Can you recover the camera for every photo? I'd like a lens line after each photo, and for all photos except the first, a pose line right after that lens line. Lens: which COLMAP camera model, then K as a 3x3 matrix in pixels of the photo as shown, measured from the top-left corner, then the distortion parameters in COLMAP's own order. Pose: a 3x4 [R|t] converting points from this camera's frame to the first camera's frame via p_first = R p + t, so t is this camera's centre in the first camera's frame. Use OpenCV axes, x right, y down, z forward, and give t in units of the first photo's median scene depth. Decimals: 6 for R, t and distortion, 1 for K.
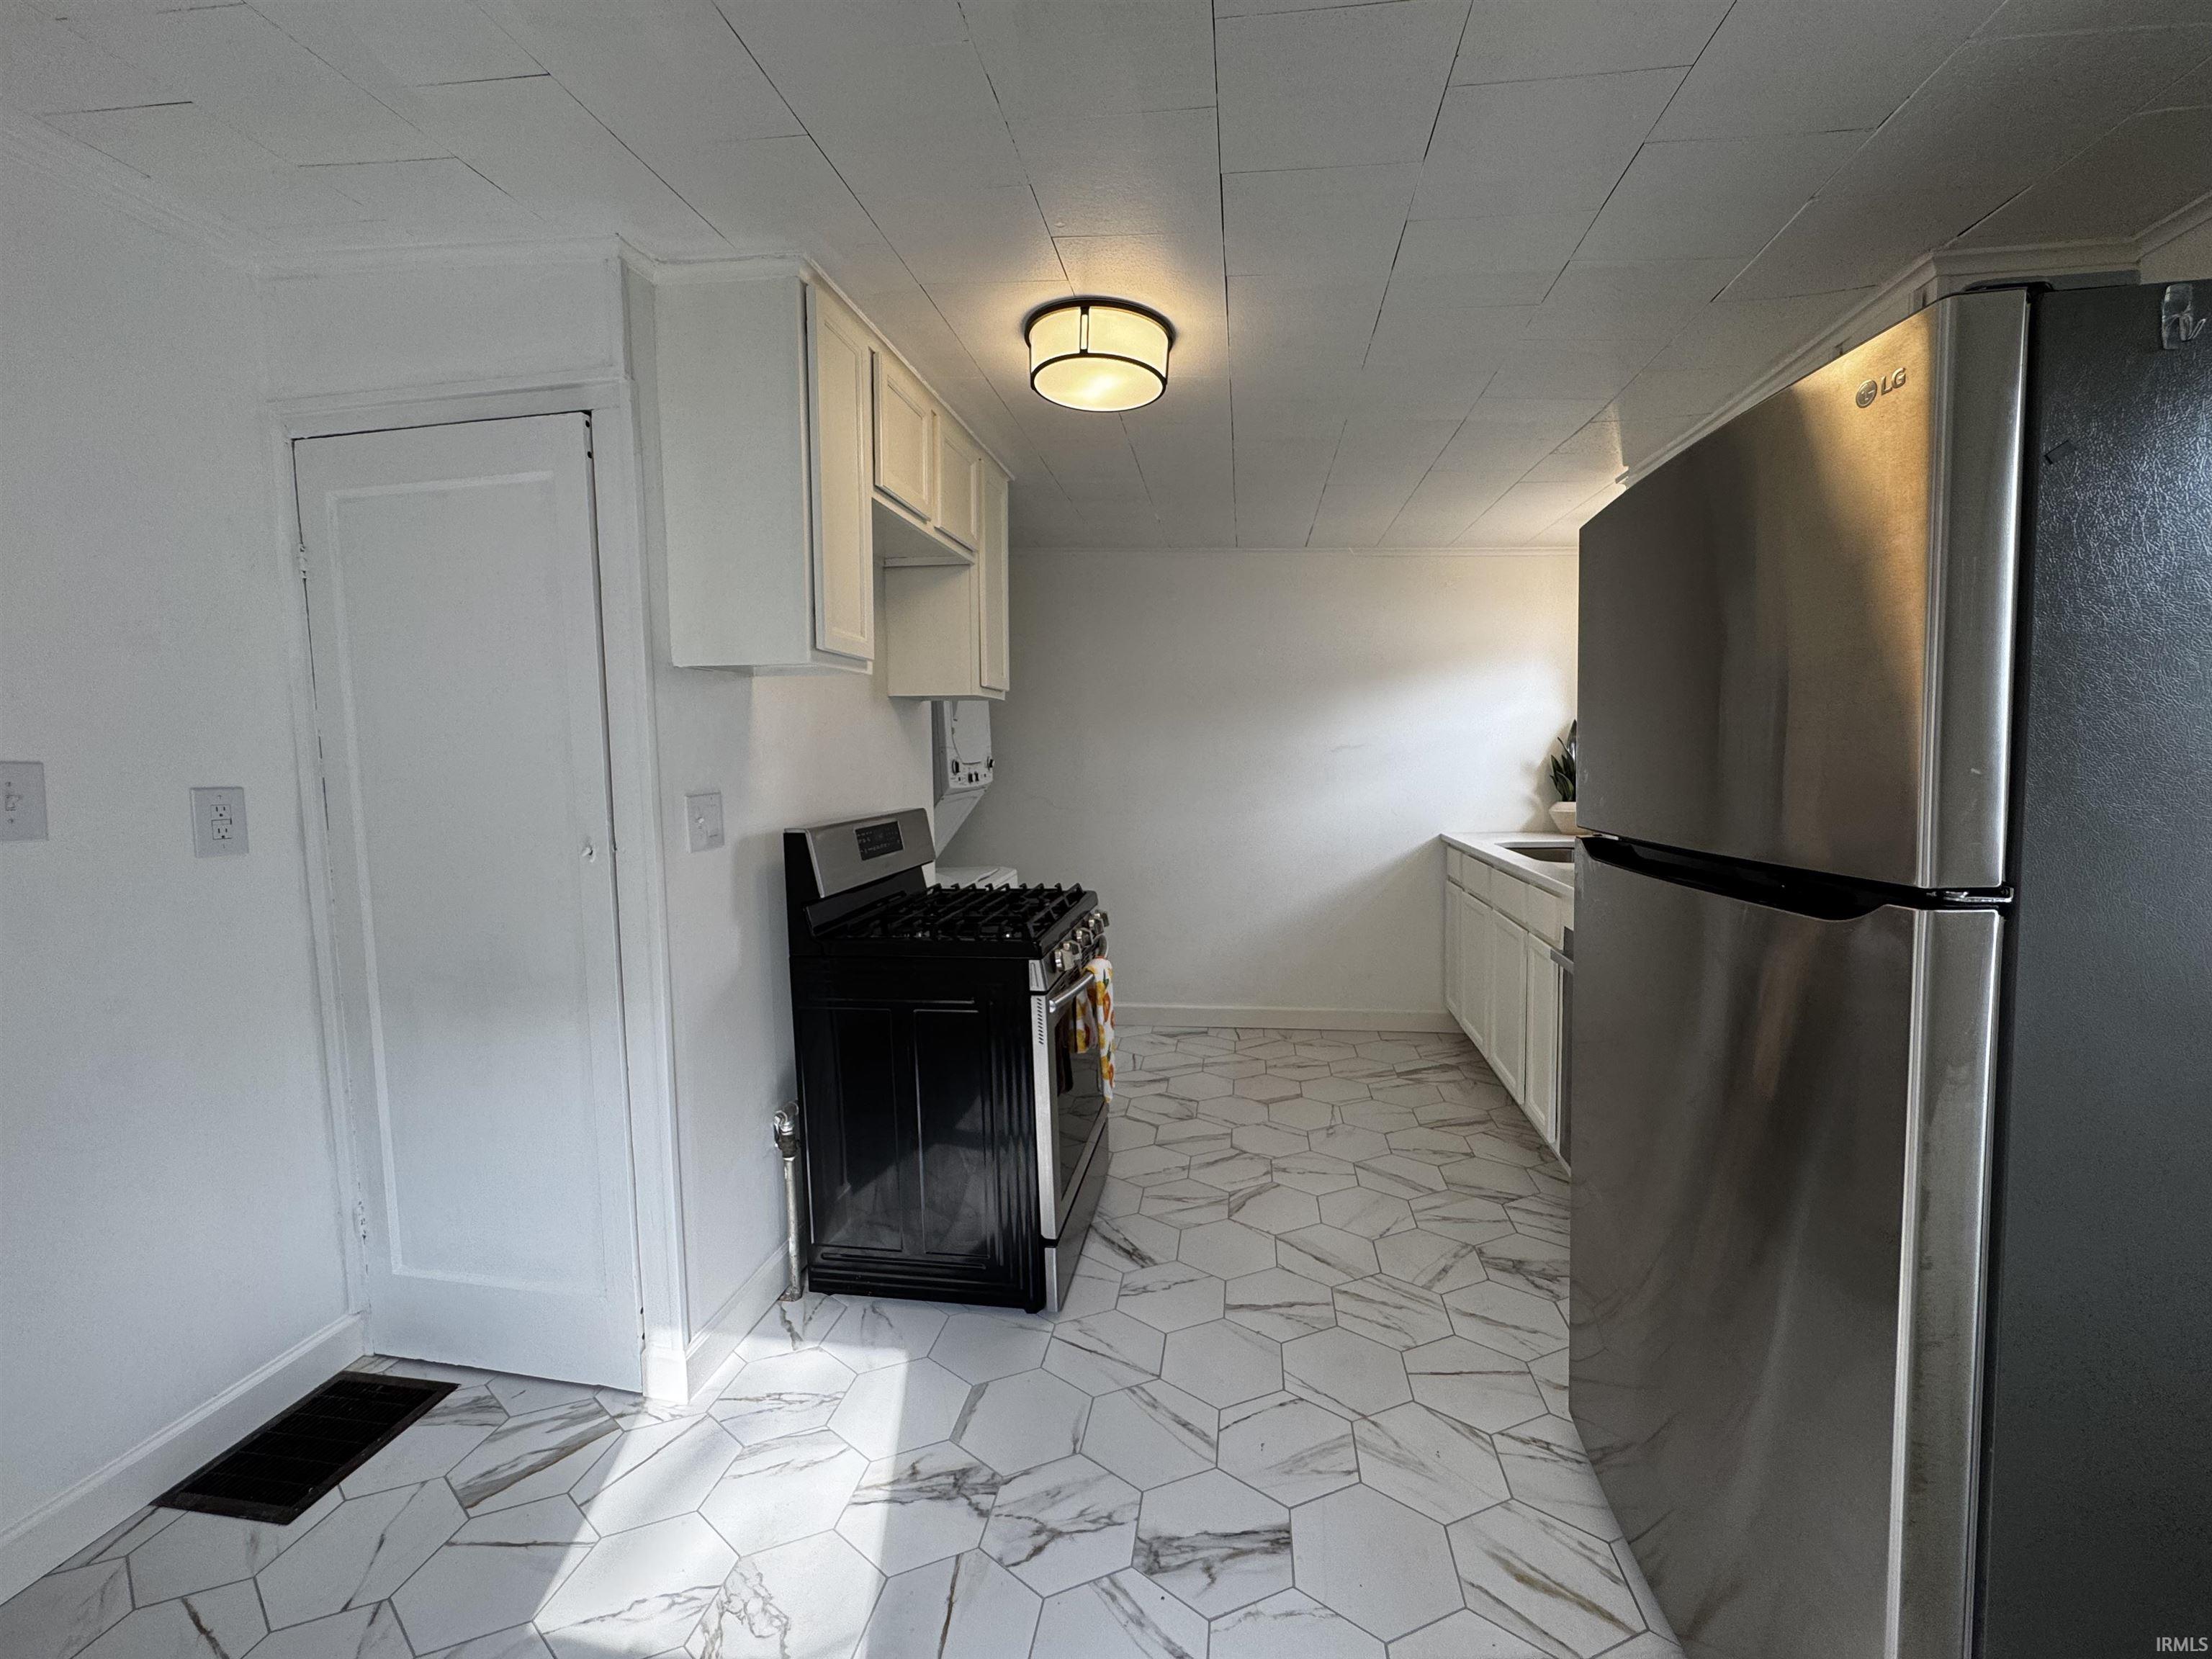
lens RADIAL K [[881.2, 0, 1100.8], [0, 881.2, 832.3], [0, 0, 1]] dist [-0.002815, 0.000311]
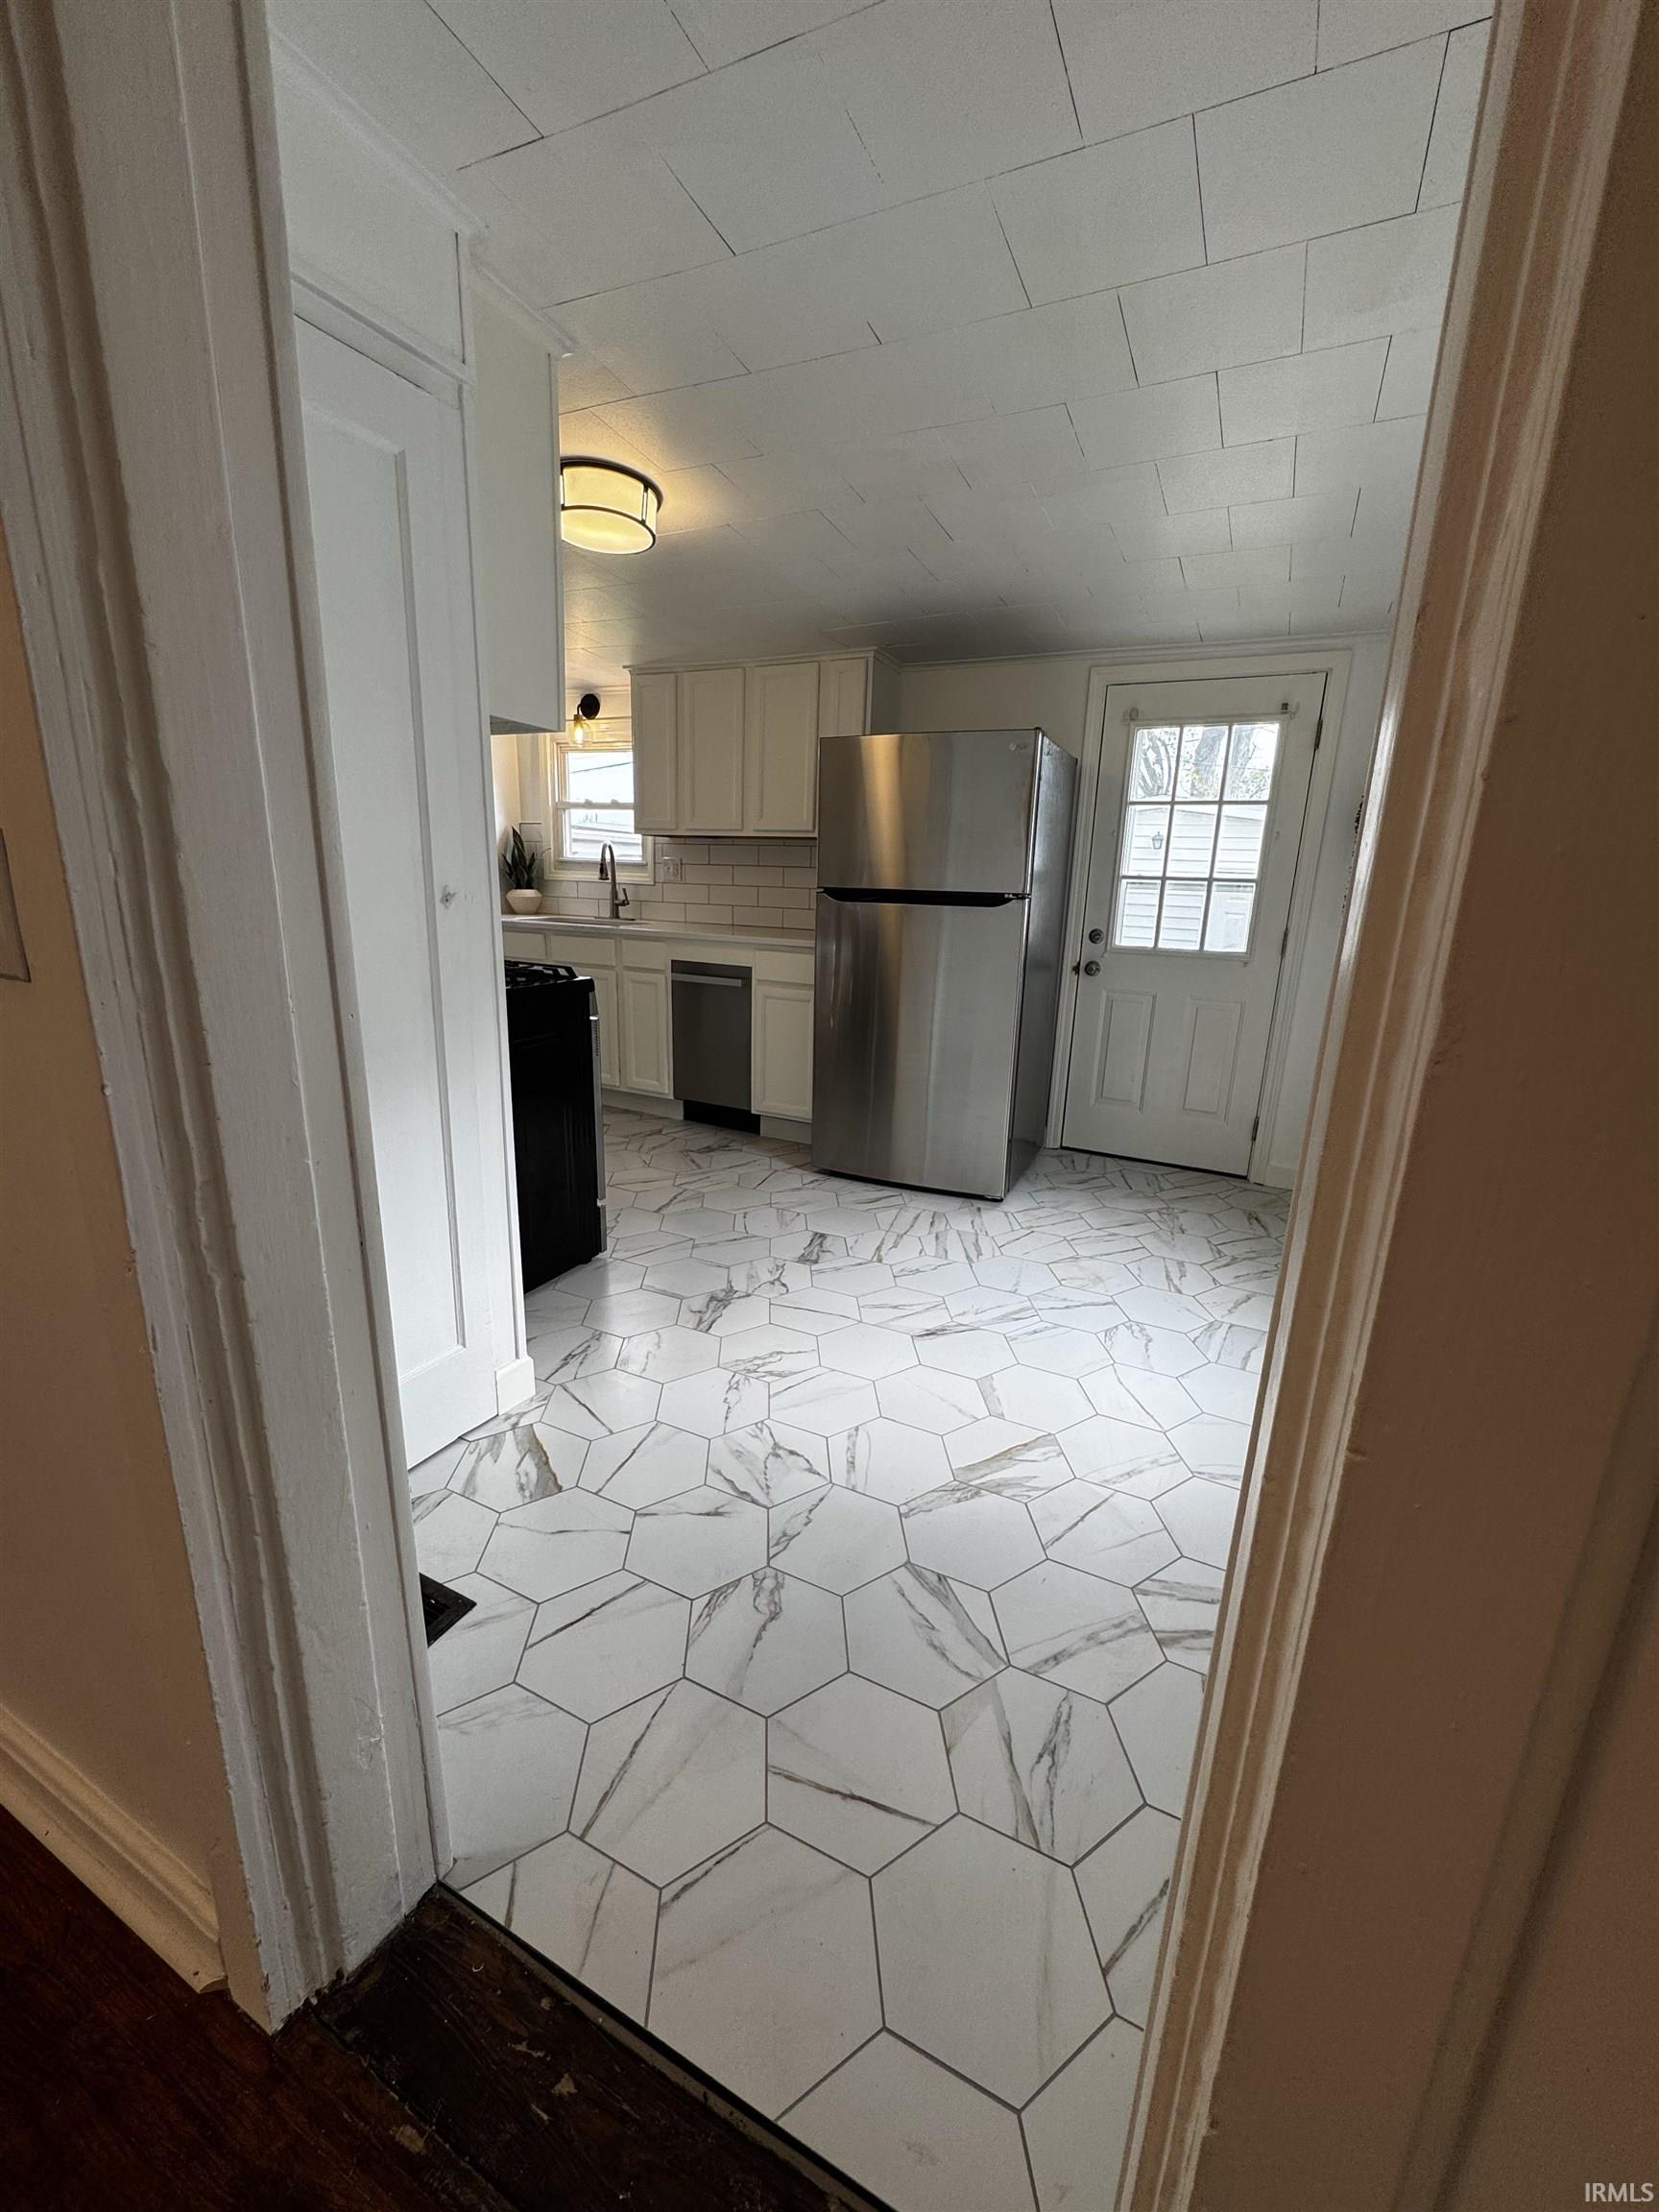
lens RADIAL K [[881.2, 0, 834.0], [0, 881.2, 1113.5], [0, 0, 1]] dist [-0.002815, 0.000311]
pose [[0.281003, -0.215427, 0.935216, -1.197121], [0.038760, 0.976233, 0.213229, 0.054774], [-0.958924, -0.023669, 0.282674, 0.273647]]
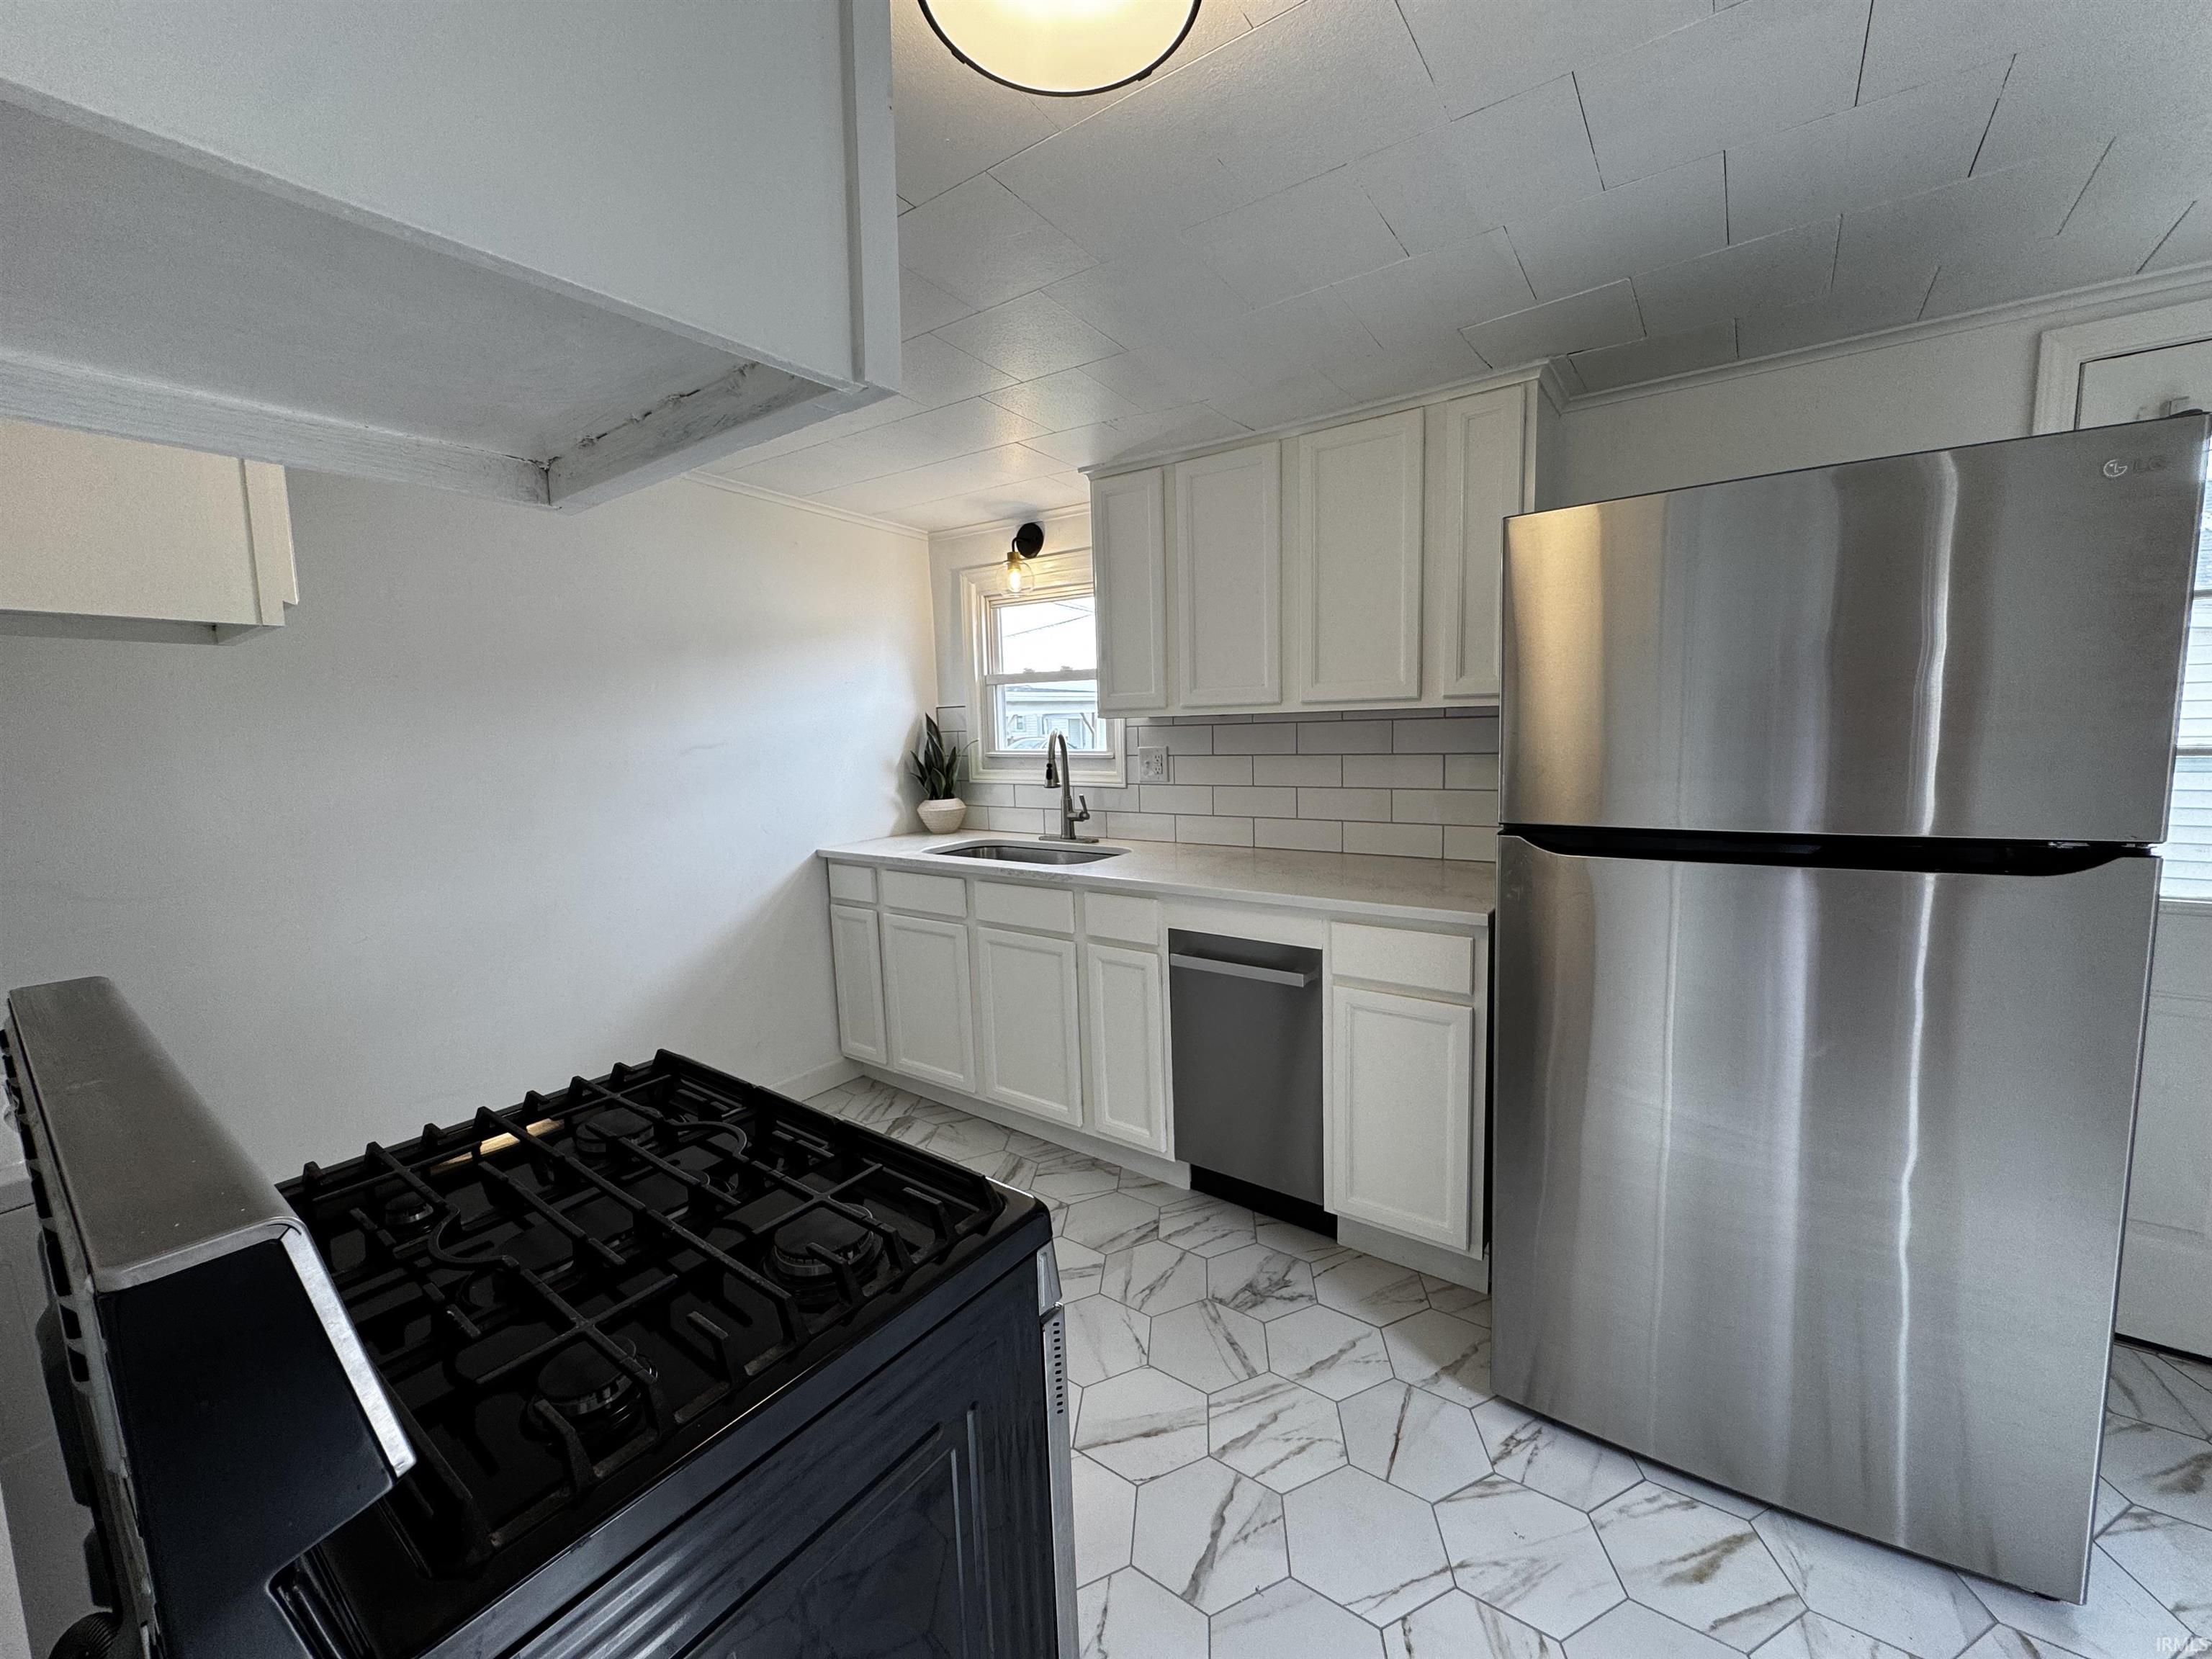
lens RADIAL K [[881.2, 0, 1101.1], [0, 881.2, 827.2], [0, 0, 1]] dist [-0.002815, 0.000311]
pose [[0.451729, -0.101074, 0.886411, -0.422385], [0.097407, 0.993210, 0.063612, -0.087476], [-0.886822, 0.057607, 0.458507, 0.734423]]
